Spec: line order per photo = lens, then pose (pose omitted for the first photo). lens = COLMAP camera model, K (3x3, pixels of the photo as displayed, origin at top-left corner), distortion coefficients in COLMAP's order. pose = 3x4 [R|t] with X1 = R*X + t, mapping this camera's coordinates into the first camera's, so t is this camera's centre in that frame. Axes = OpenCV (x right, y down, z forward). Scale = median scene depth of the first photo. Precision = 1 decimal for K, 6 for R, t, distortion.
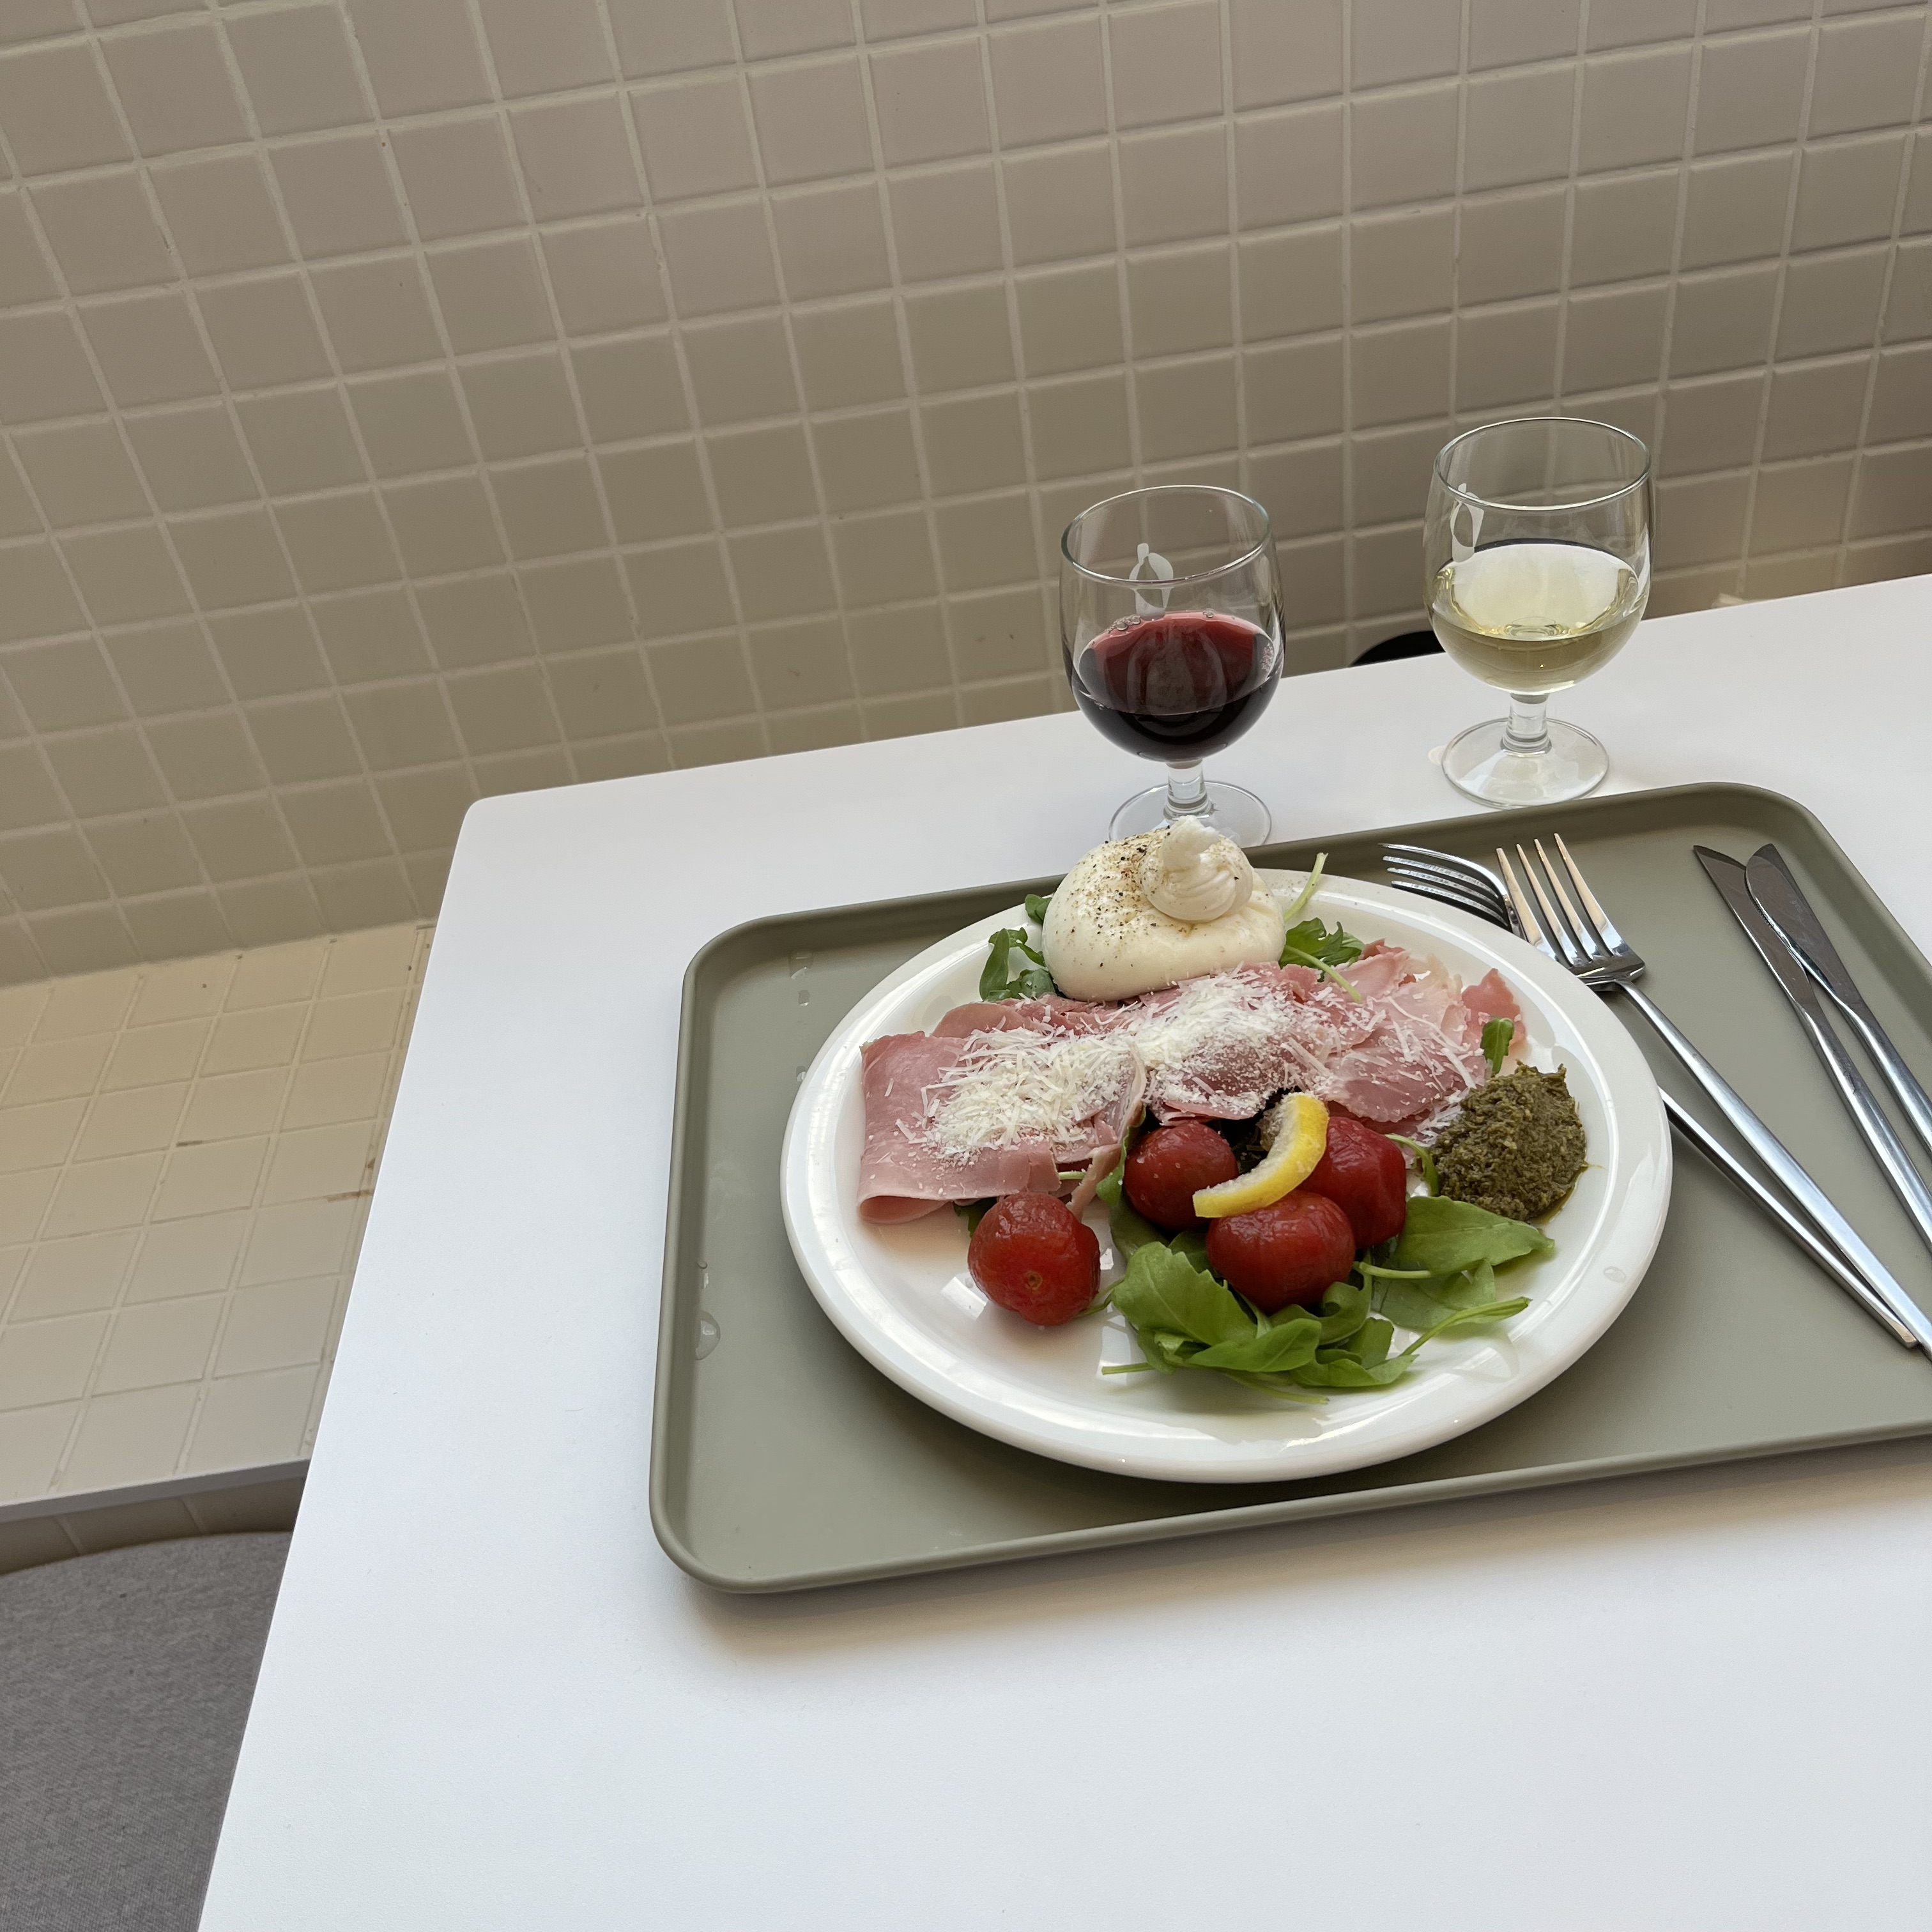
lens RADIAL K [[2000.5, 0, 917.0], [0, 2000.5, 965.2], [0, 0, 1]] dist [0.020528, -0.026647]
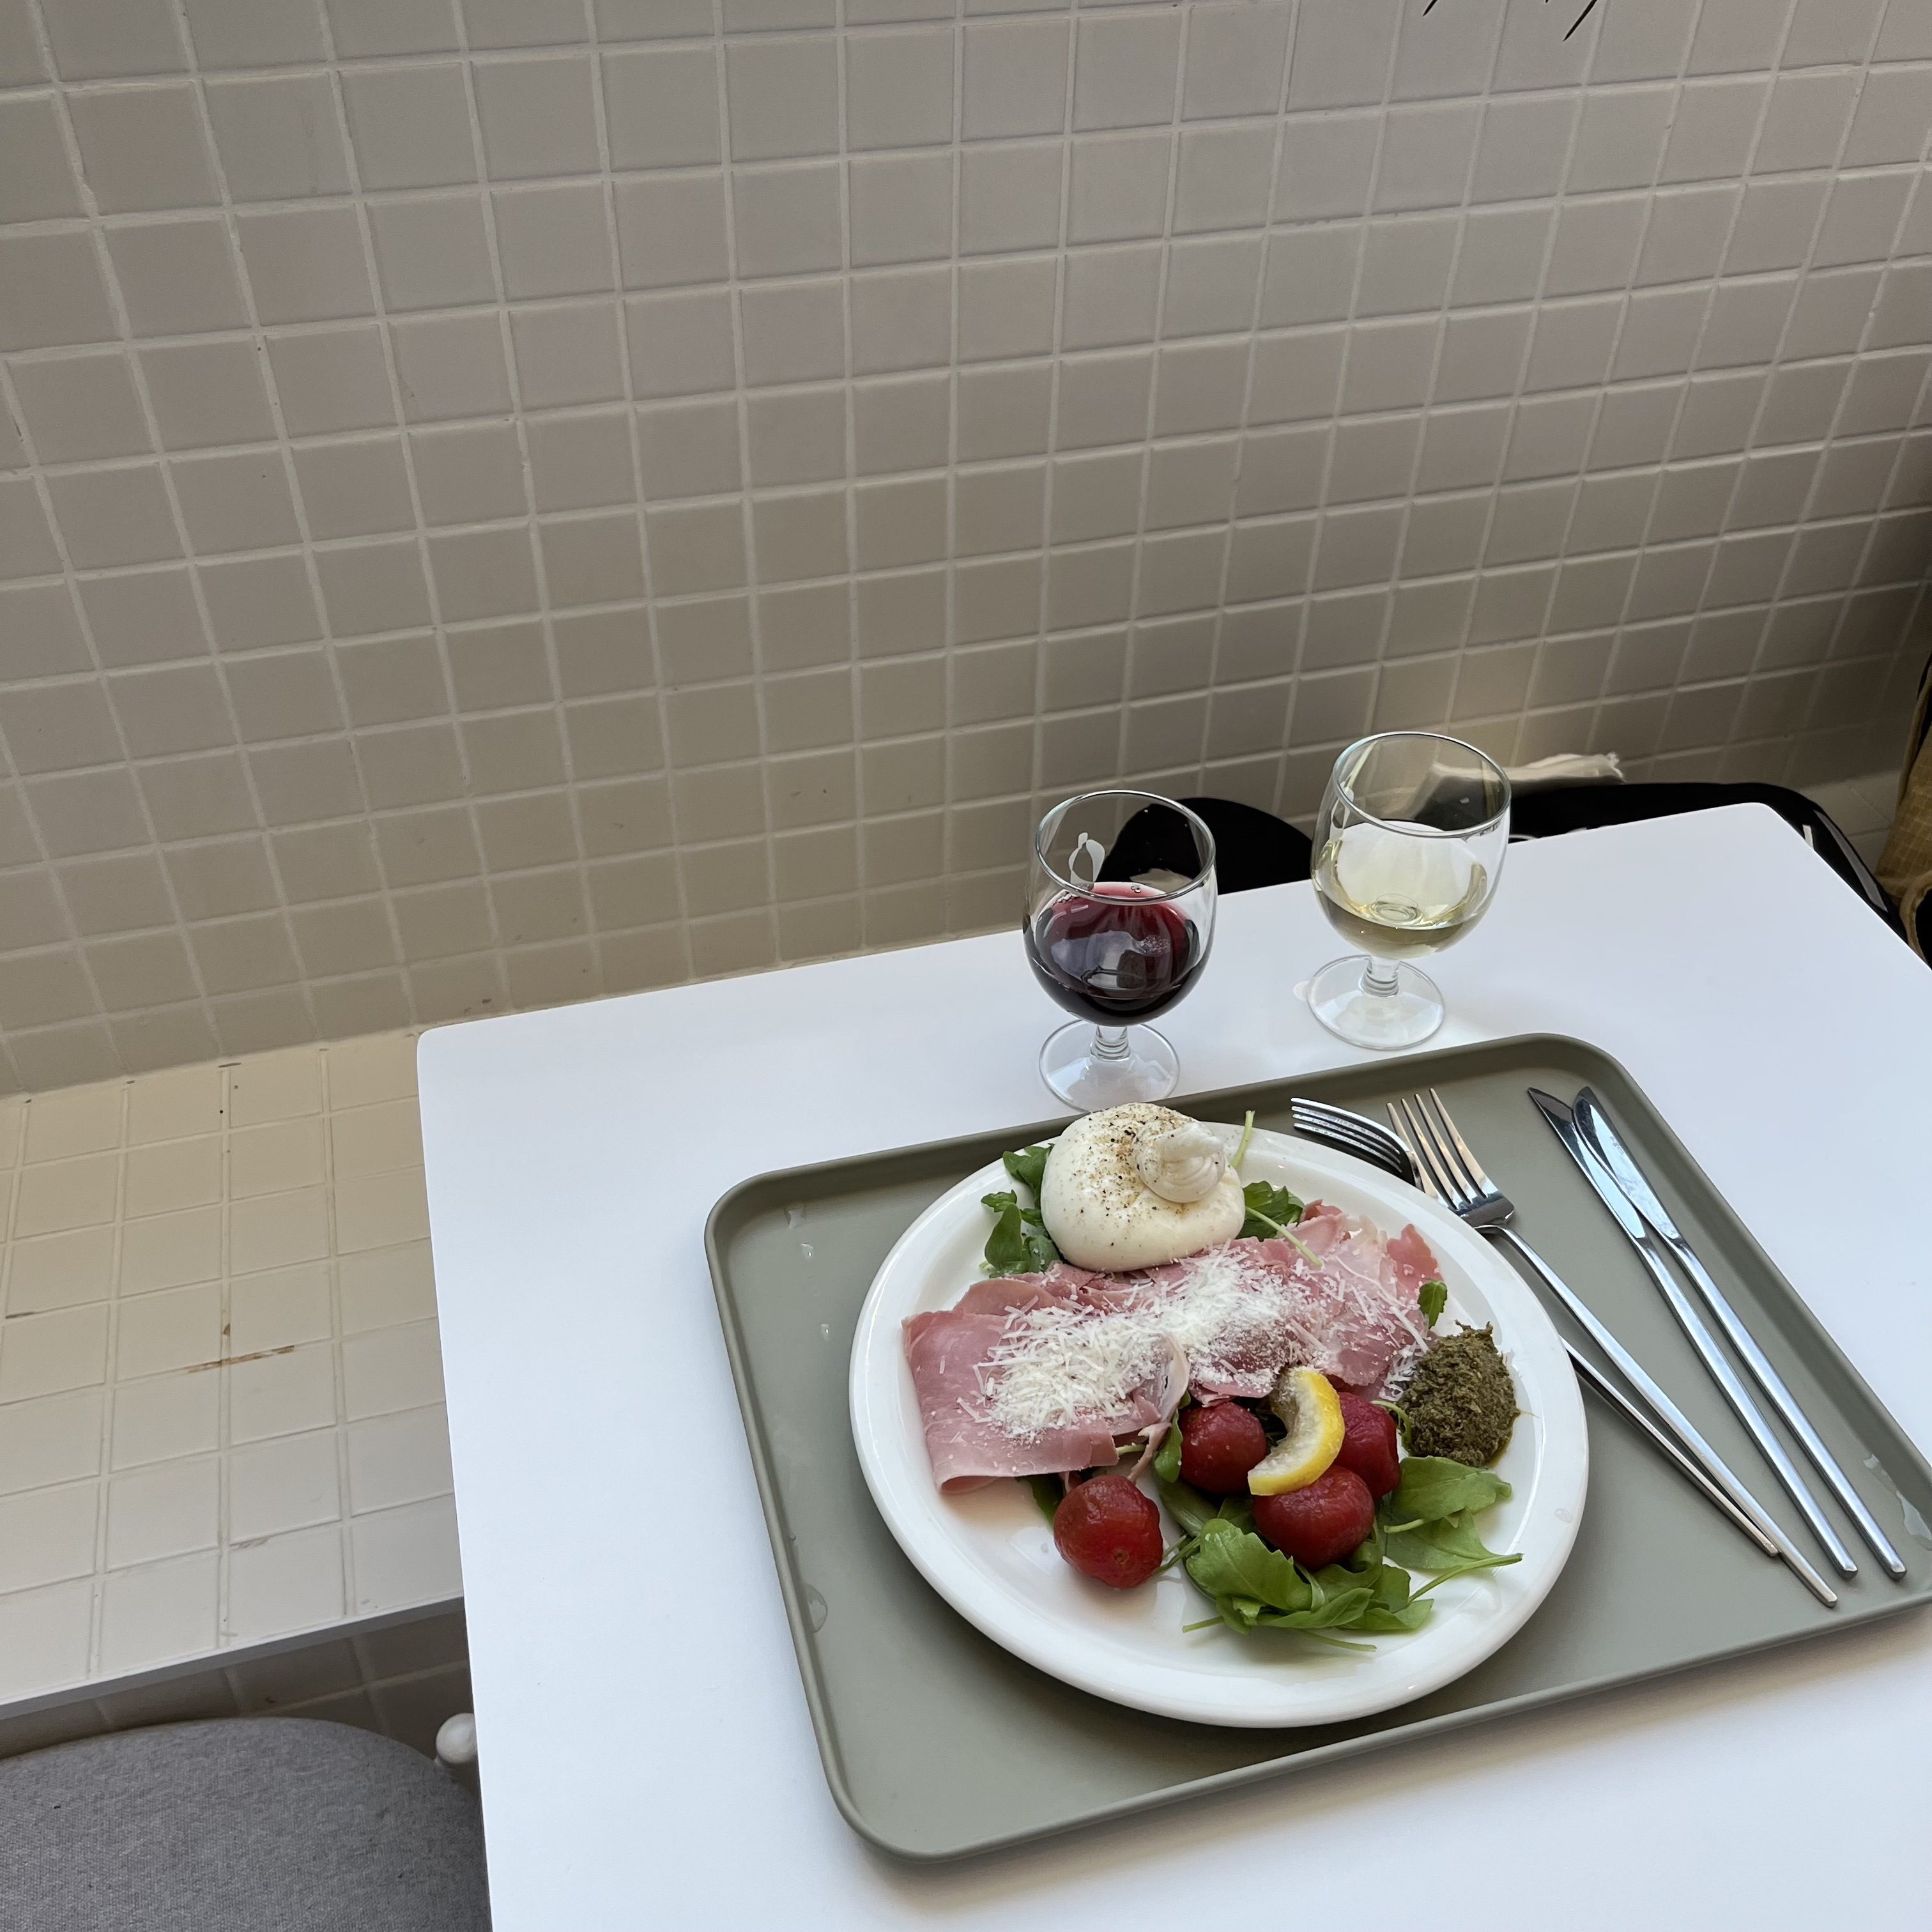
lens RADIAL K [[2000.5, 0, 917.0], [0, 2000.5, 965.2], [0, 0, 1]] dist [0.020528, -0.026647]
pose [[0.971825, -0.021273, 0.234744, -0.299380], [0.011554, 0.999021, 0.042700, -0.221998], [-0.235422, -0.038785, 0.971119, -0.105359]]
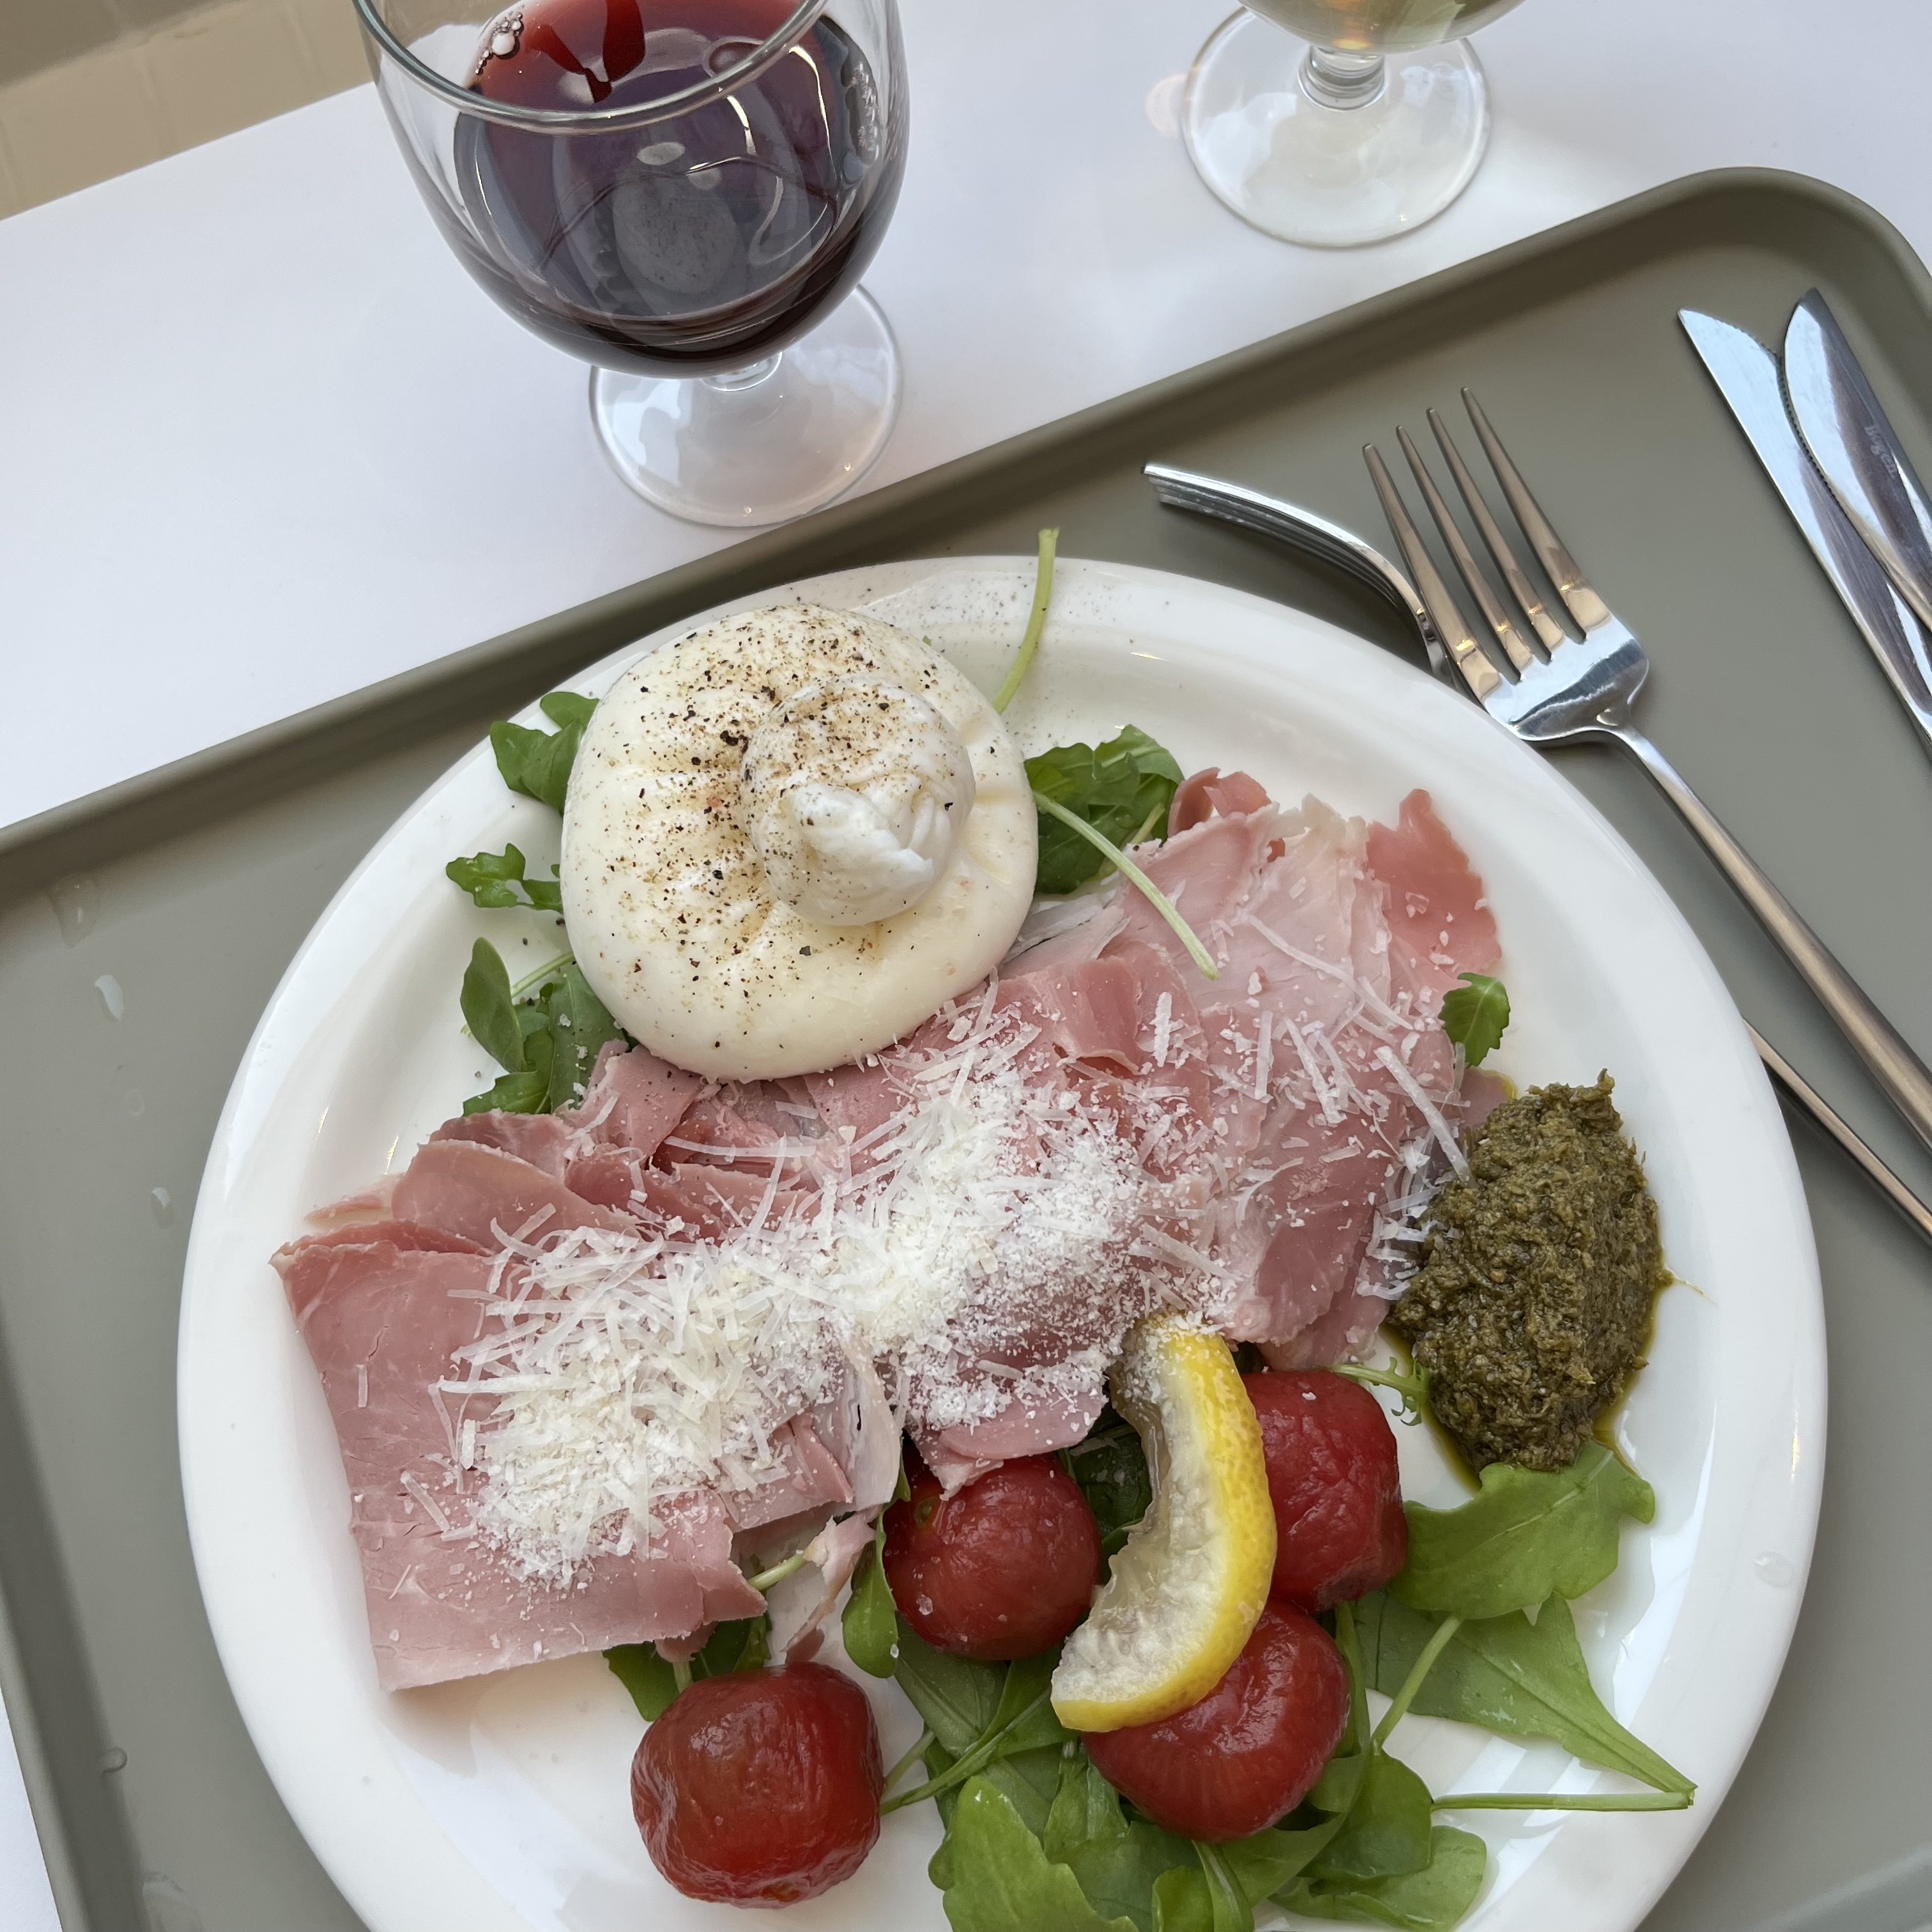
lens RADIAL K [[2023.8, 0, 932.4], [0, 2023.8, 968.6], [0, 0, 1]] dist [0.094951, -0.229205]
pose [[0.945685, -0.278714, 0.167329, 0.066406], [0.136613, 0.807790, 0.573421, -0.303141], [-0.294987, -0.519416, 0.801991, 0.616068]]
